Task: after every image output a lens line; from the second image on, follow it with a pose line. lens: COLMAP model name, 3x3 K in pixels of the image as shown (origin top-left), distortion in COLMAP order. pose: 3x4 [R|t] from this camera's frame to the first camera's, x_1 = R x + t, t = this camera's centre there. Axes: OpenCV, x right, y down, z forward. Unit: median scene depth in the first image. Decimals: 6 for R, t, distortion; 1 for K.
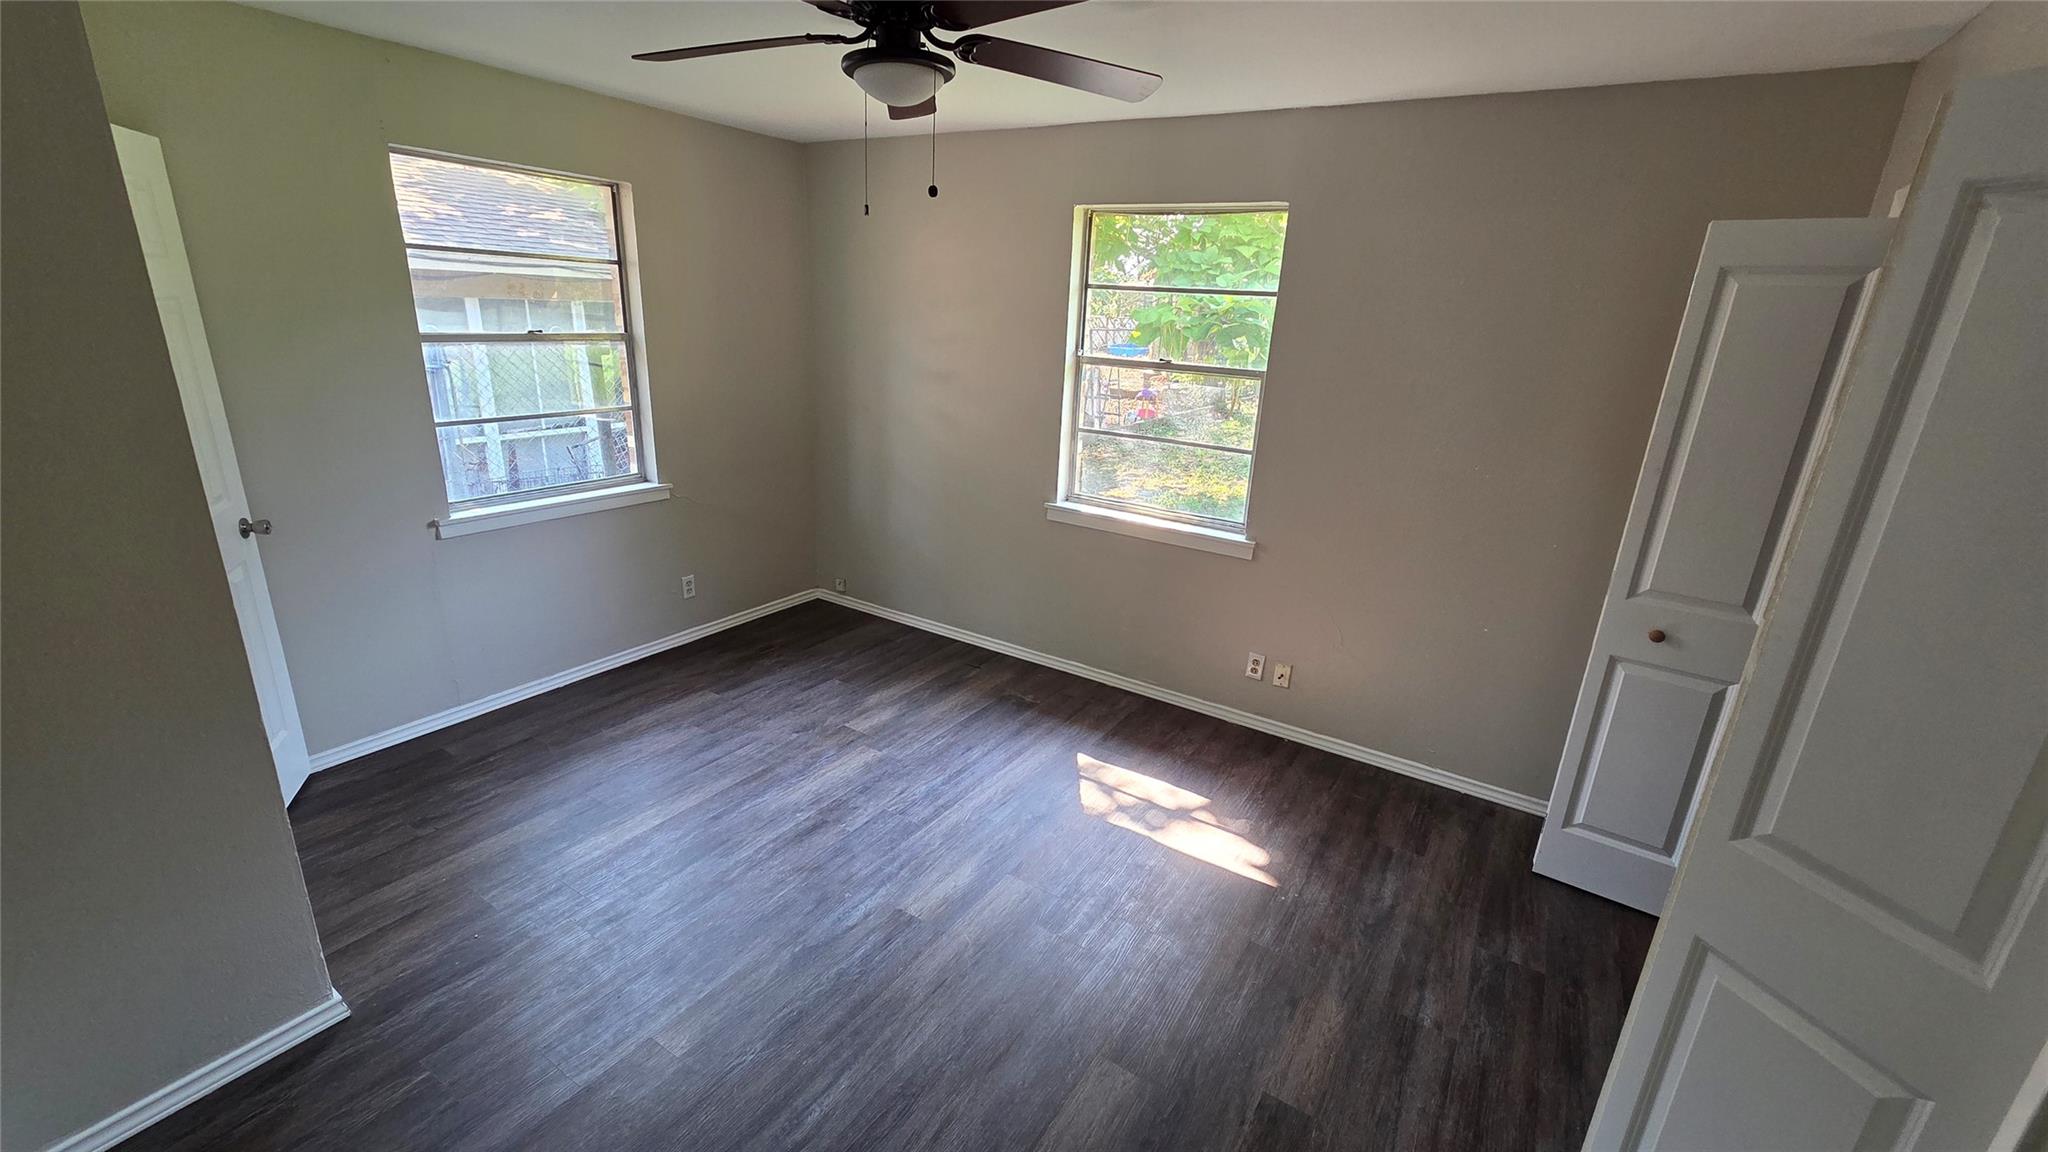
lens RADIAL K [[834.9, 0, 1022.0], [0, 834.9, 574.5], [0, 0, 1]] dist [0.004335, -0.000063]
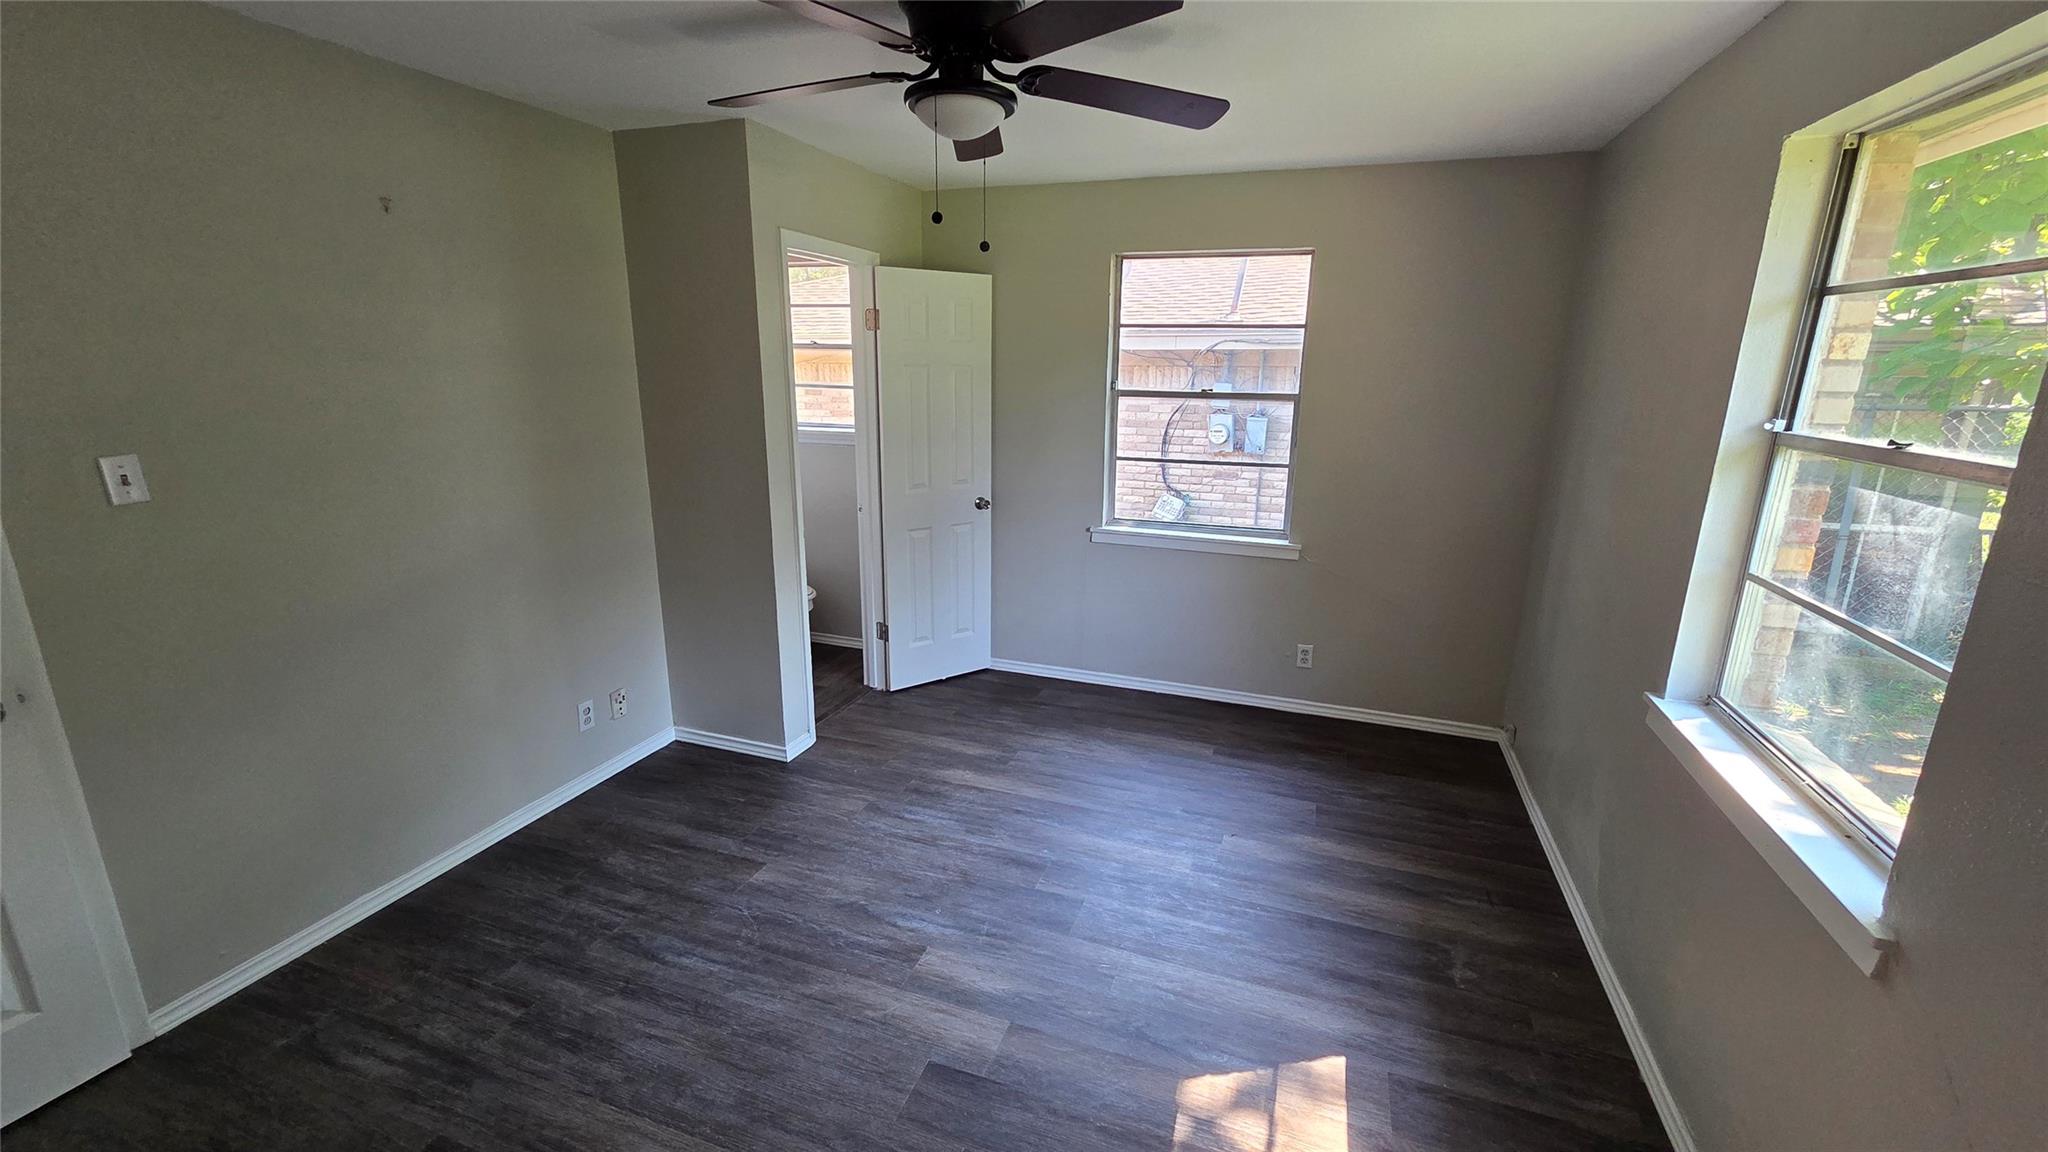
lens RADIAL K [[834.9, 0, 1022.0], [0, 834.9, 574.5], [0, 0, 1]] dist [0.004335, -0.000063]
pose [[0.222973, 0.200456, -0.953992, 0.511233], [-0.298763, 0.945587, 0.128861, -0.121648], [0.927914, 0.256285, 0.270729, 0.516141]]
